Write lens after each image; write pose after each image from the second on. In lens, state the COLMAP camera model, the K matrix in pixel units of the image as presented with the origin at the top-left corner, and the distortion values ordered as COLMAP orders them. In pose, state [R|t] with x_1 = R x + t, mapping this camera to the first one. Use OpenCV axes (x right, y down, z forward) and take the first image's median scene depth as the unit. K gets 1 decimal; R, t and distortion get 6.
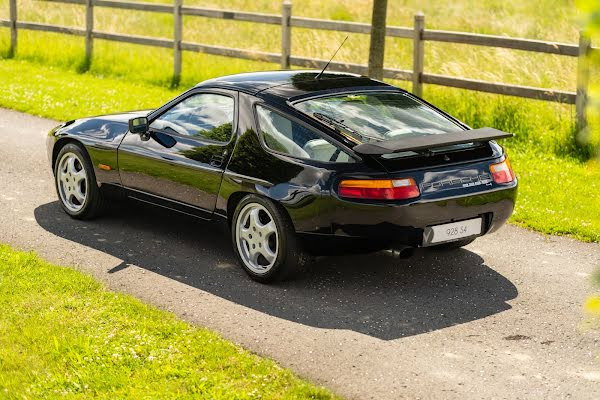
lens RADIAL K [[1575.9, 0, 300.6], [0, 1575.9, 197.5], [0, 0, 1]] dist [0.008862, 0.000000]
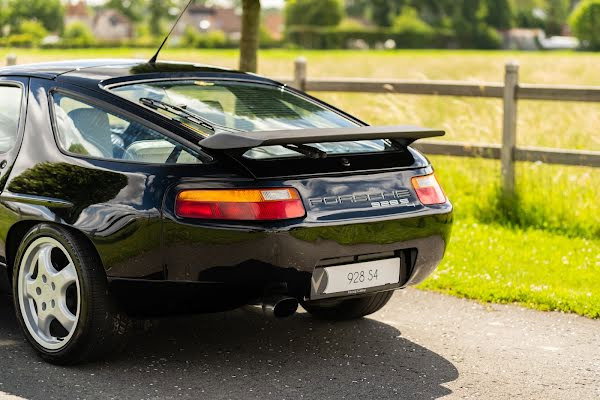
lens RADIAL K [[1575.9, 0, 300.5], [0, 1575.9, 201.4], [0, 0, 1]] dist [0.008862, 0.000000]
pose [[0.997192, -0.010248, 0.074179, 0.026180], [0.016838, 0.995910, -0.088767, 0.046584], [-0.072966, 0.089767, 0.993286, 0.357854]]
